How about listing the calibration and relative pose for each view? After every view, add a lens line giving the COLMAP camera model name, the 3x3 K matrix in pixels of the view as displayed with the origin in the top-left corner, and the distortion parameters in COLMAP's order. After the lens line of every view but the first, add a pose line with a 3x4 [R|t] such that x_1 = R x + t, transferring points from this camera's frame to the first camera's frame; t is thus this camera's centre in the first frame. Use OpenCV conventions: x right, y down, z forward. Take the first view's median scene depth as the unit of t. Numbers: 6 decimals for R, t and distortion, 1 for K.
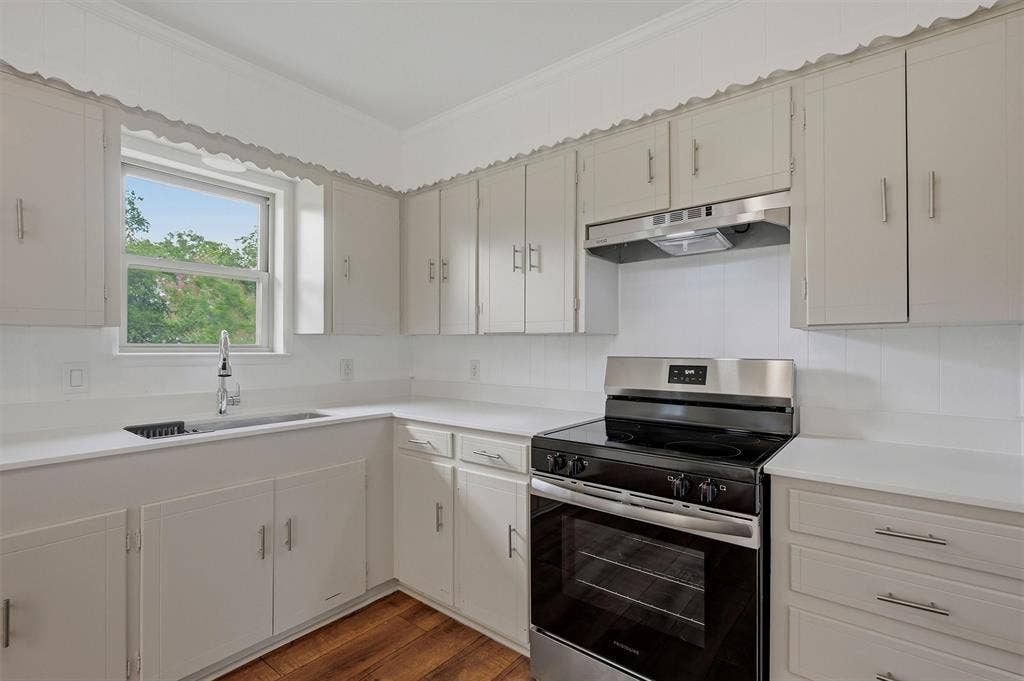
lens RADIAL K [[472.9, 0, 513.8], [0, 472.9, 346.1], [0, 0, 1]] dist [0.002745, 0.000097]
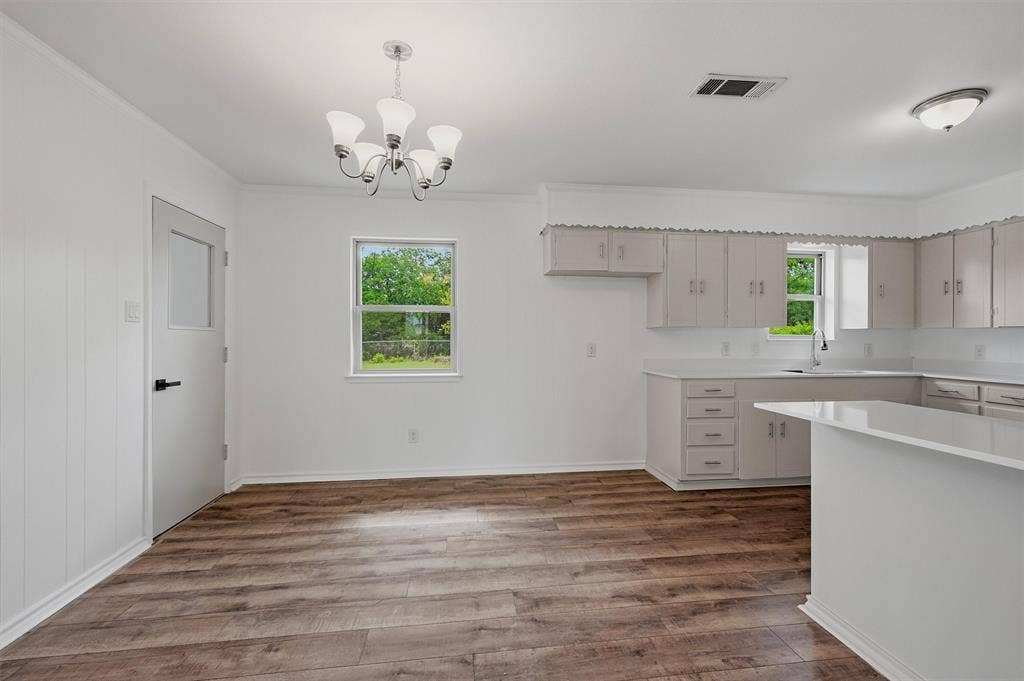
lens RADIAL K [[449.2, 0, 517.0], [0, 449.2, 338.3], [0, 0, 1]] dist [-0.000108, -0.000111]
pose [[0.718733, -0.000351, -0.695286, -0.200916], [-0.001510, 0.999997, -0.002066, 0.018257], [0.695285, 0.002535, 0.718730, -1.321865]]
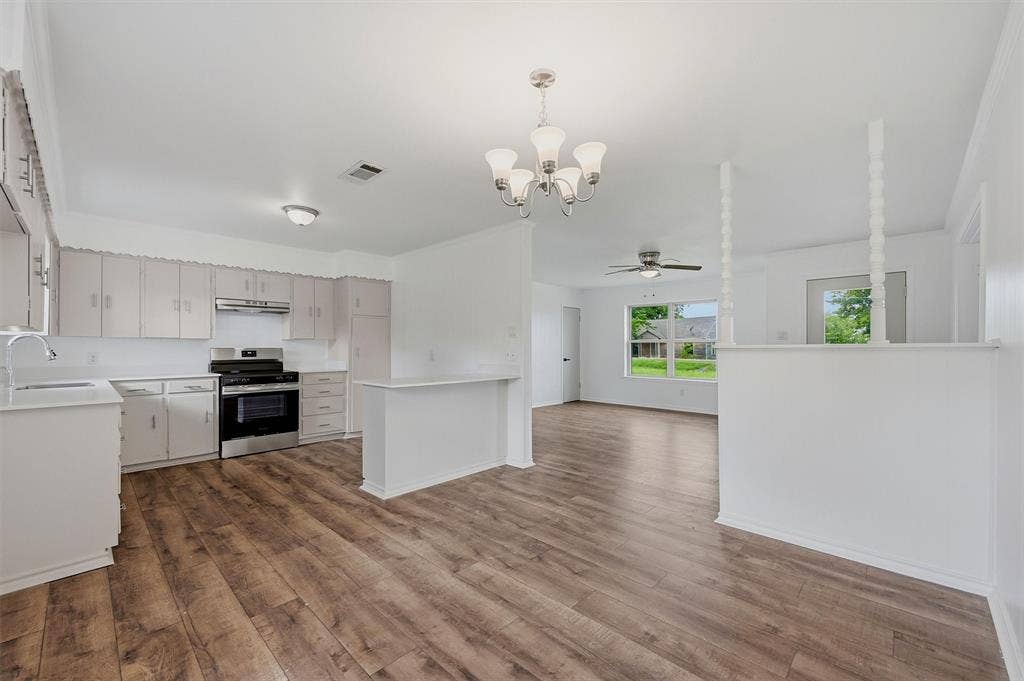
lens RADIAL K [[413.5, 0, 517.7], [0, 413.5, 343.3], [0, 0, 1]] dist [-0.000051, -0.000033]
pose [[0.088331, 0.006112, 0.996072, -1.938209], [0.002655, 0.999976, -0.006372, 0.015244], [-0.996088, 0.003208, 0.088313, -0.852736]]
